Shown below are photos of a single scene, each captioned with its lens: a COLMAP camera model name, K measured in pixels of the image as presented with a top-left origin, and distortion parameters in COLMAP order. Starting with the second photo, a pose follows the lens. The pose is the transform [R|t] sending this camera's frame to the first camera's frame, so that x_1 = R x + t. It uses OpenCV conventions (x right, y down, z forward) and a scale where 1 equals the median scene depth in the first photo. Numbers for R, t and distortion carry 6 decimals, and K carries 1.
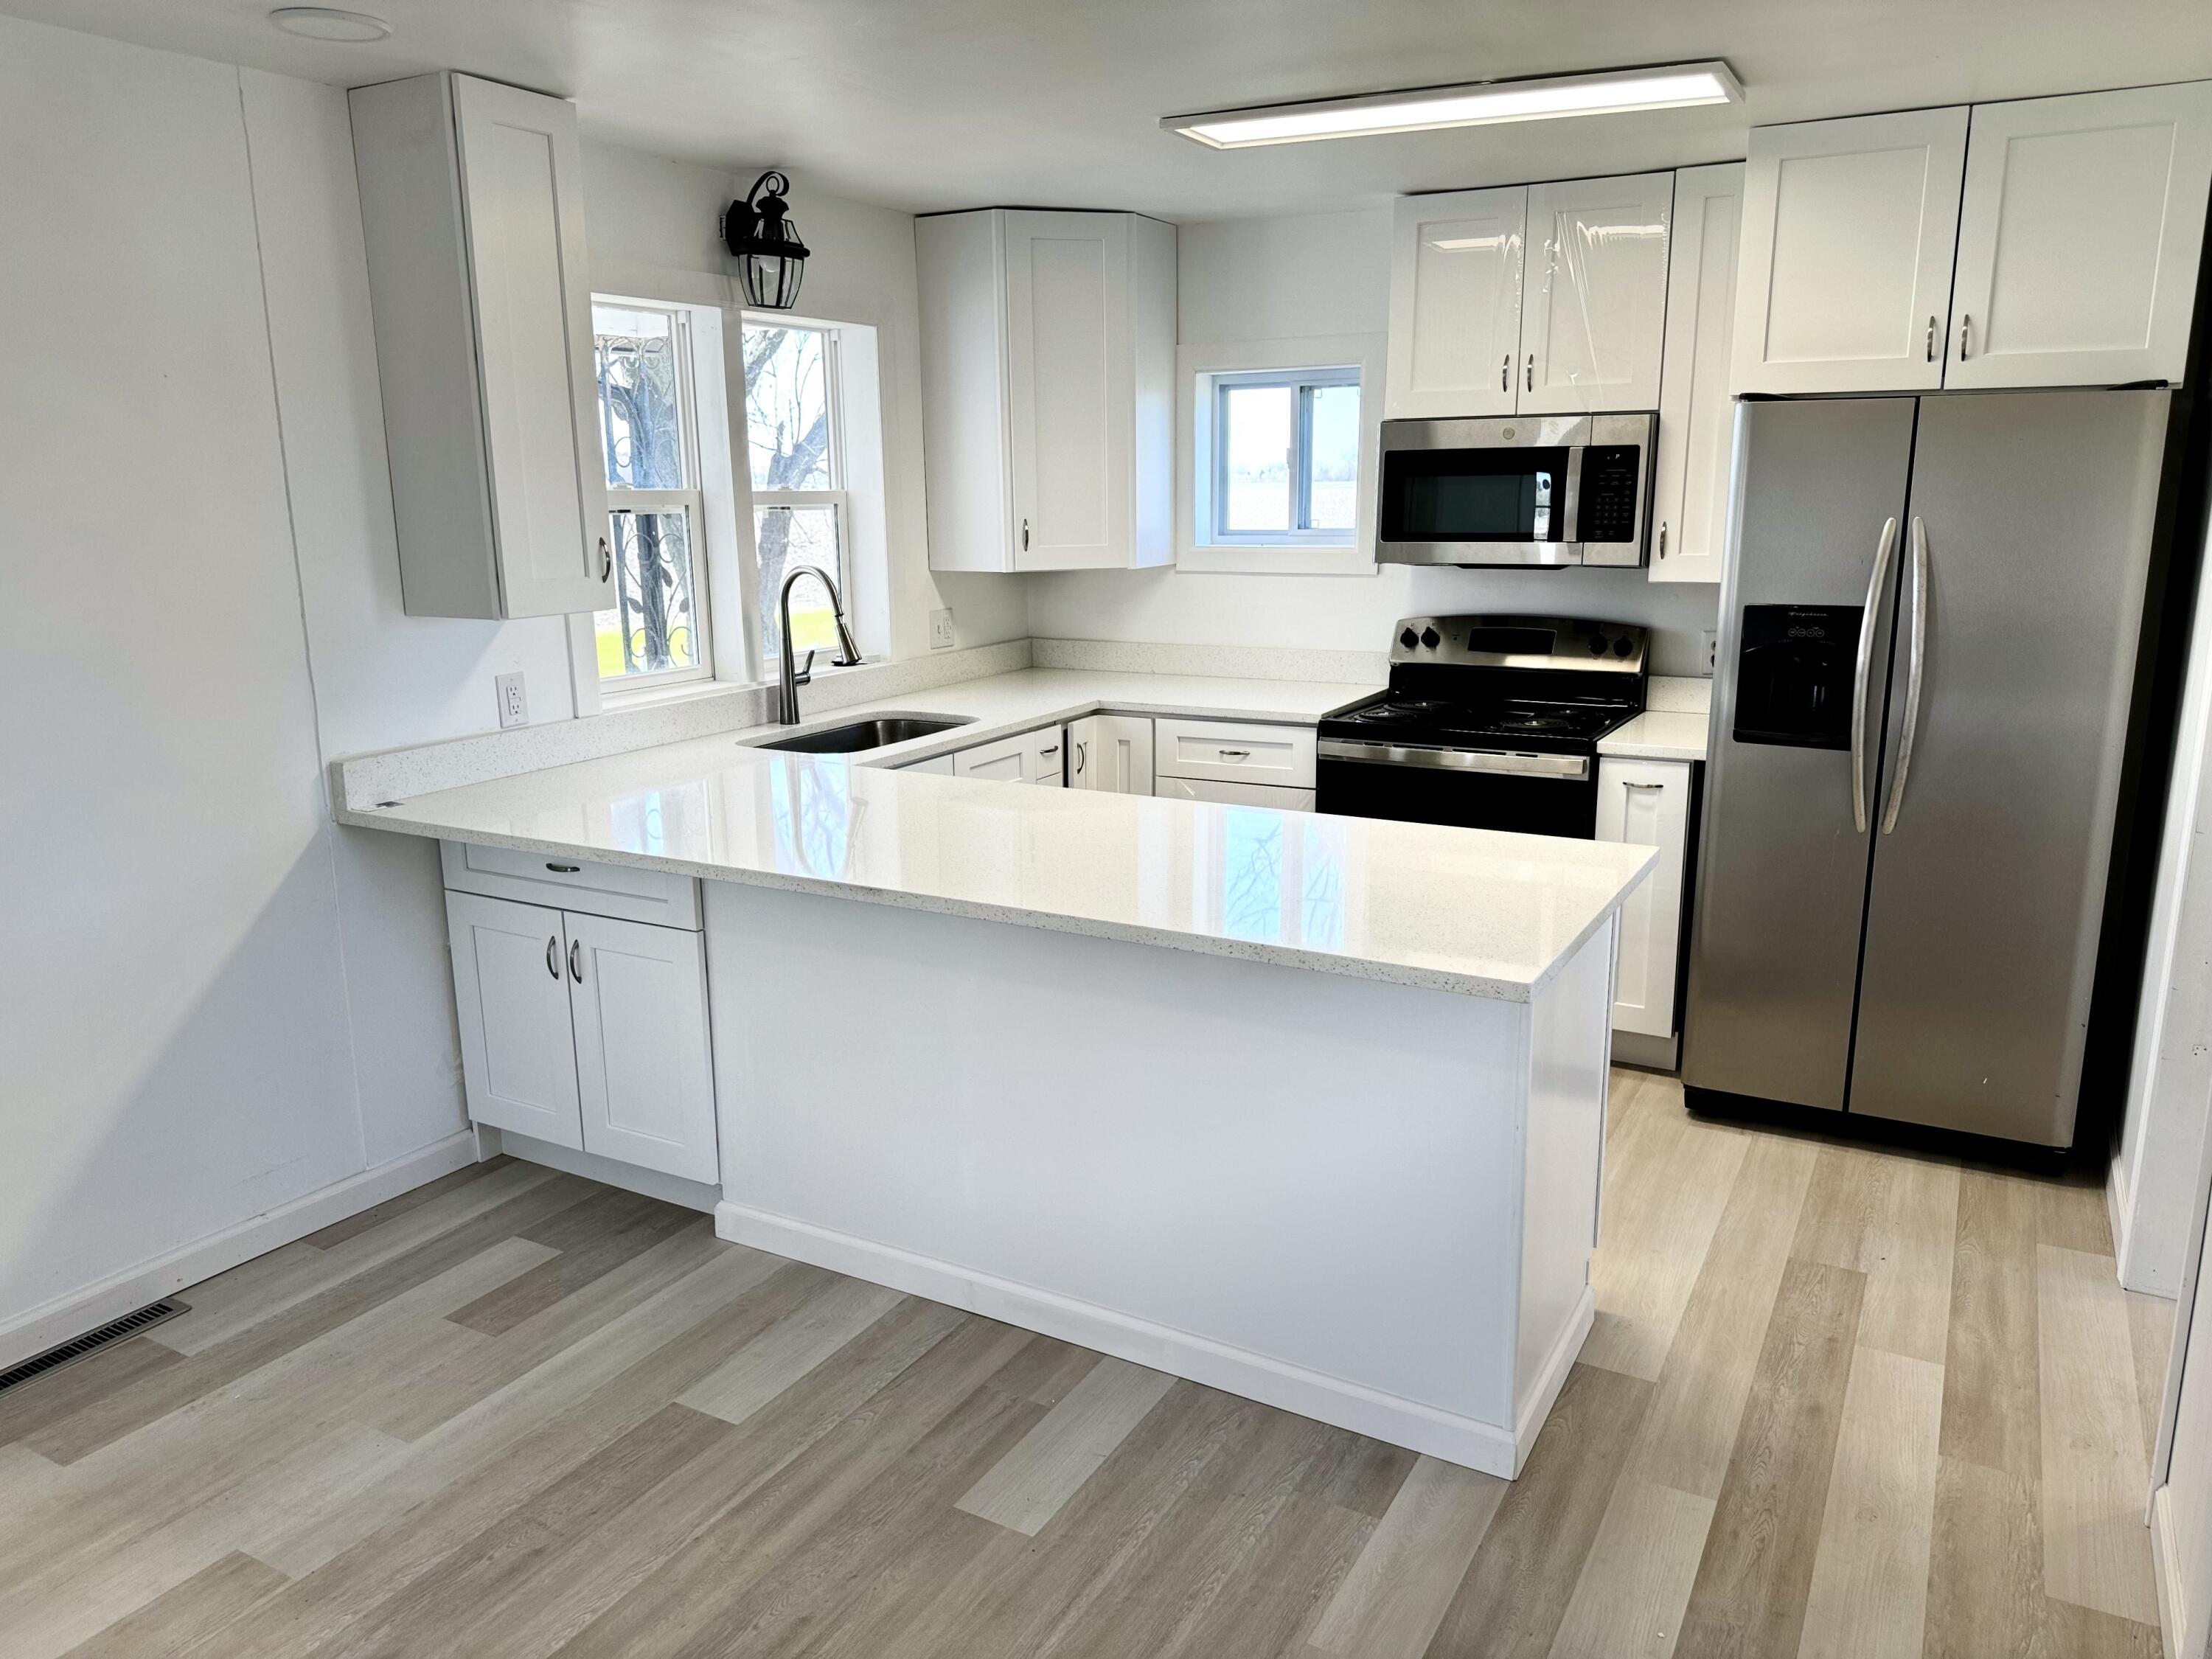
lens RADIAL K [[1588.6, 0, 1106.0], [0, 1588.6, 829.5], [0, 0, 1]] dist [0.032775, -0.035263]
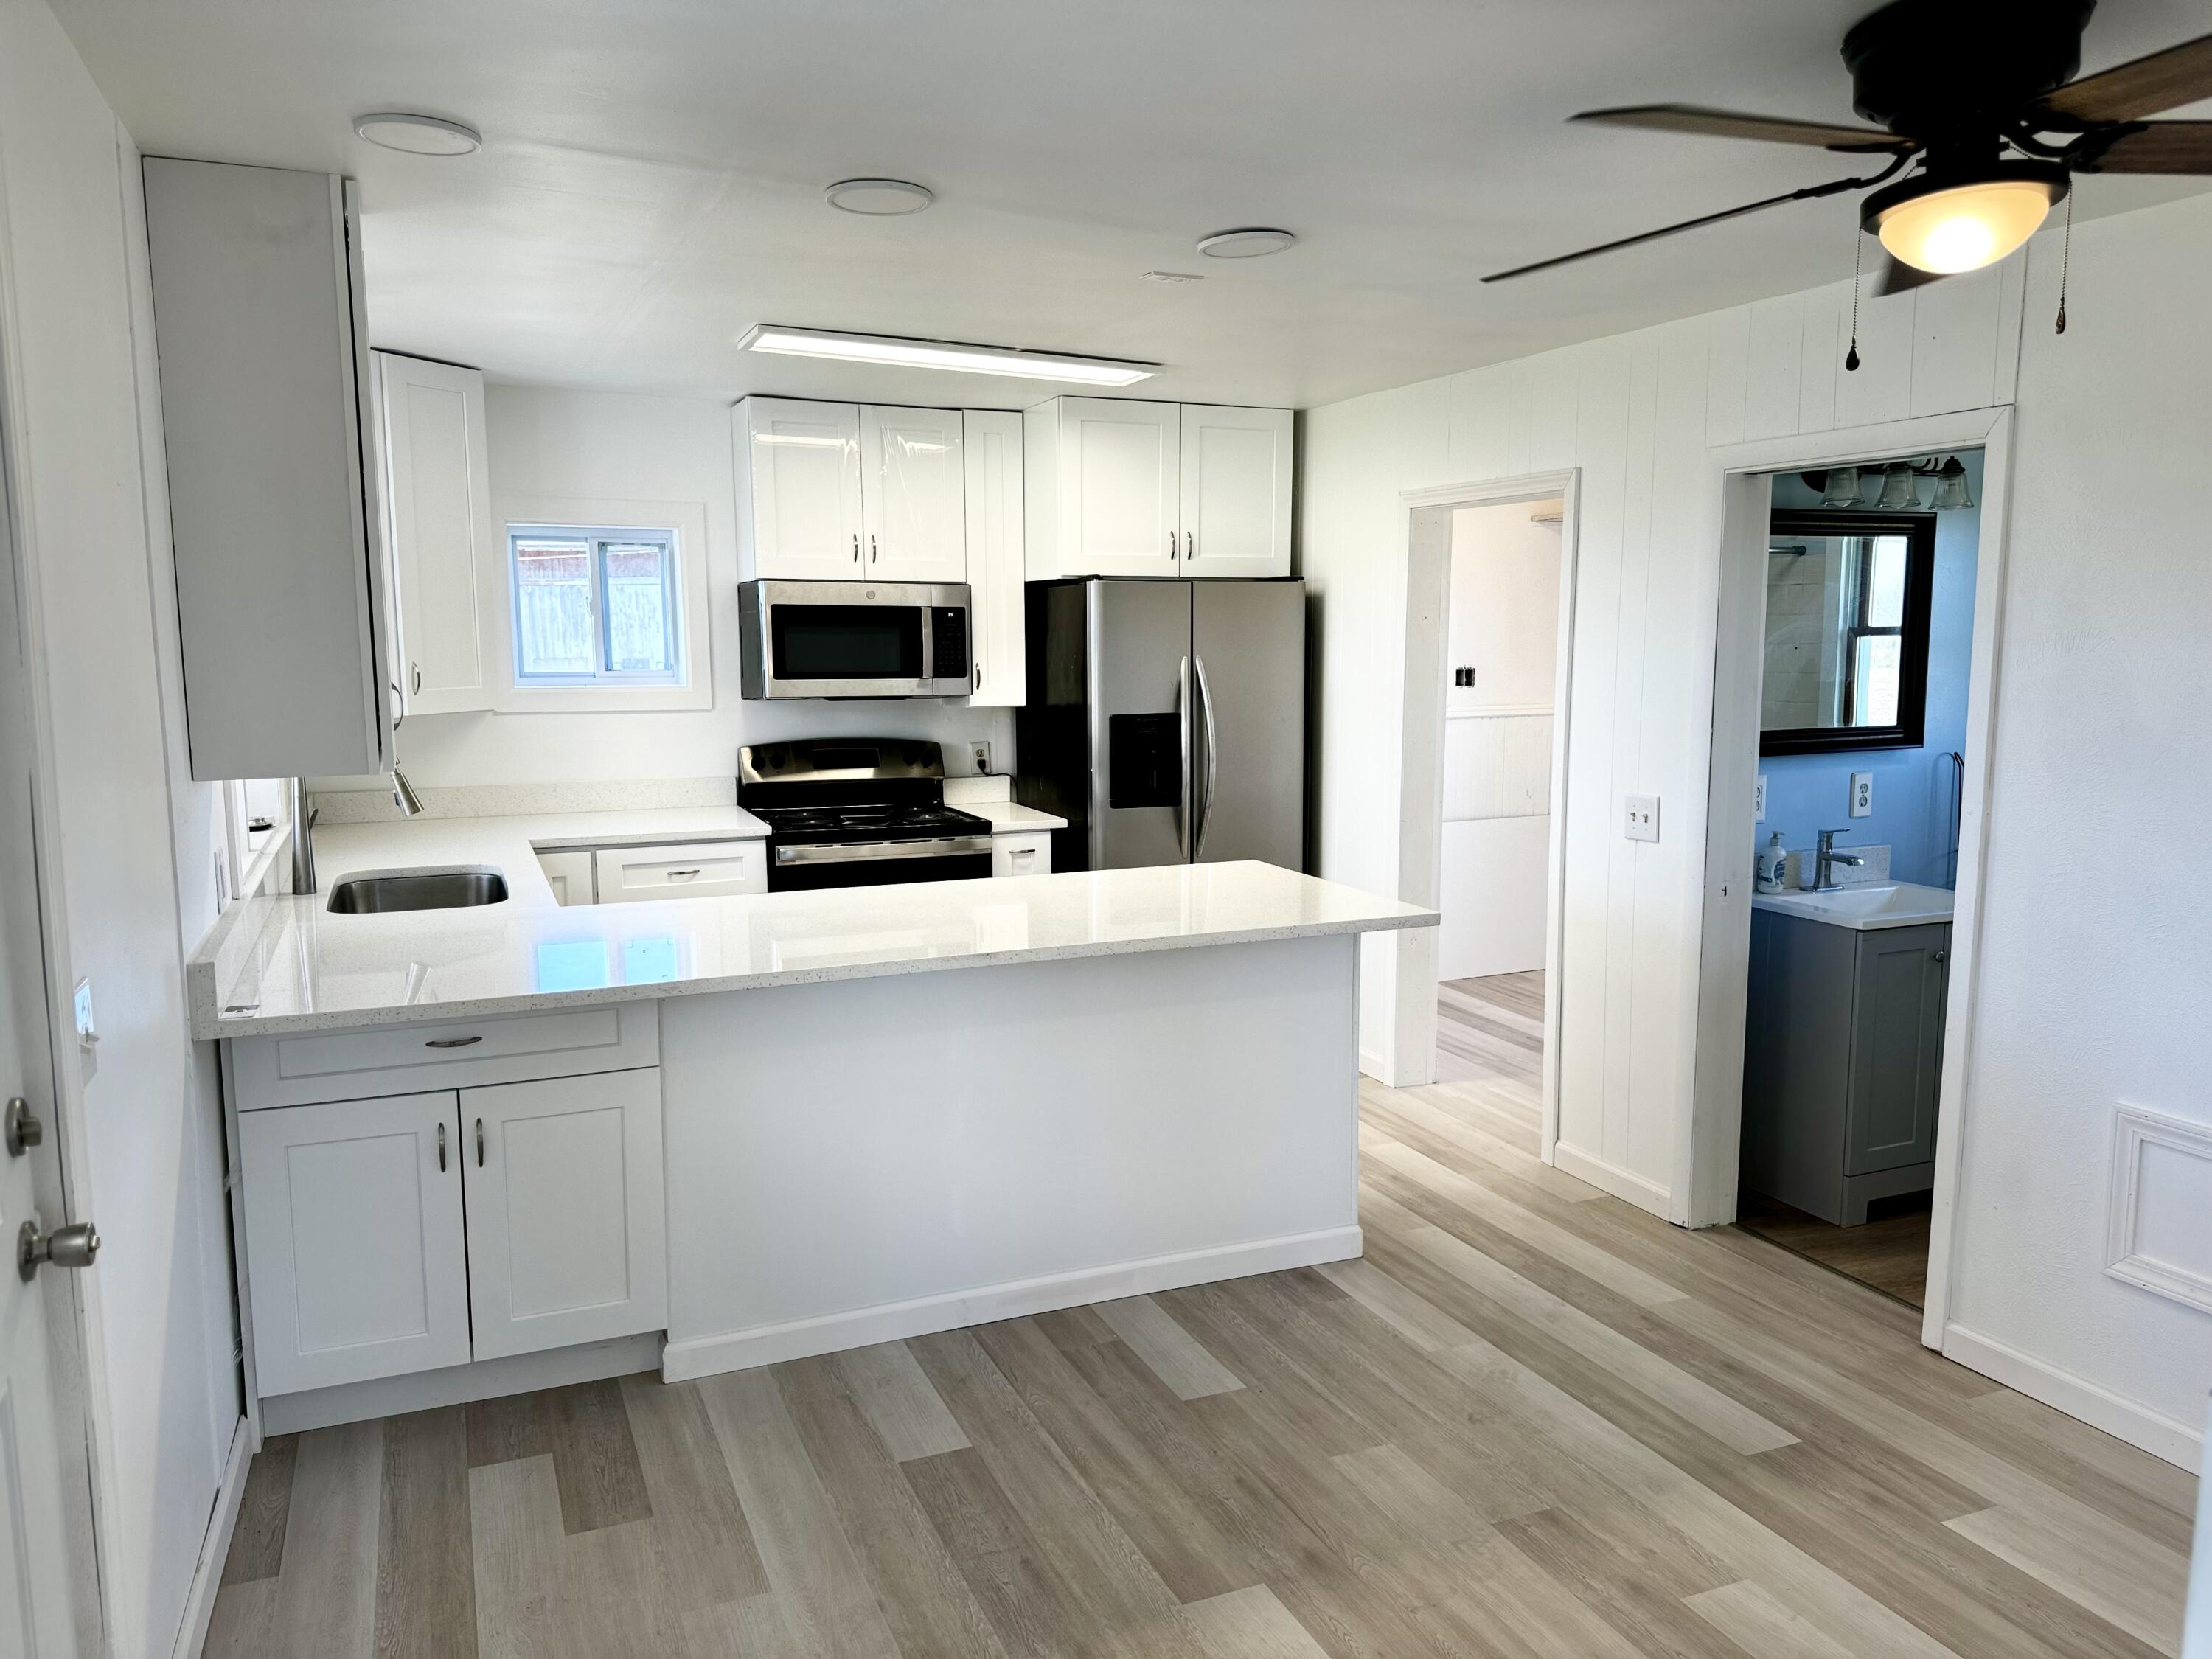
lens RADIAL K [[1582.3, 0, 1106.0], [0, 1582.3, 829.5], [0, 0, 1]] dist [0.169801, -0.289518]
pose [[0.597207, -0.091655, 0.796833, -0.810509], [0.166360, 0.986001, -0.011268, -0.022034], [-0.784645, 0.139290, 0.604095, 0.137191]]
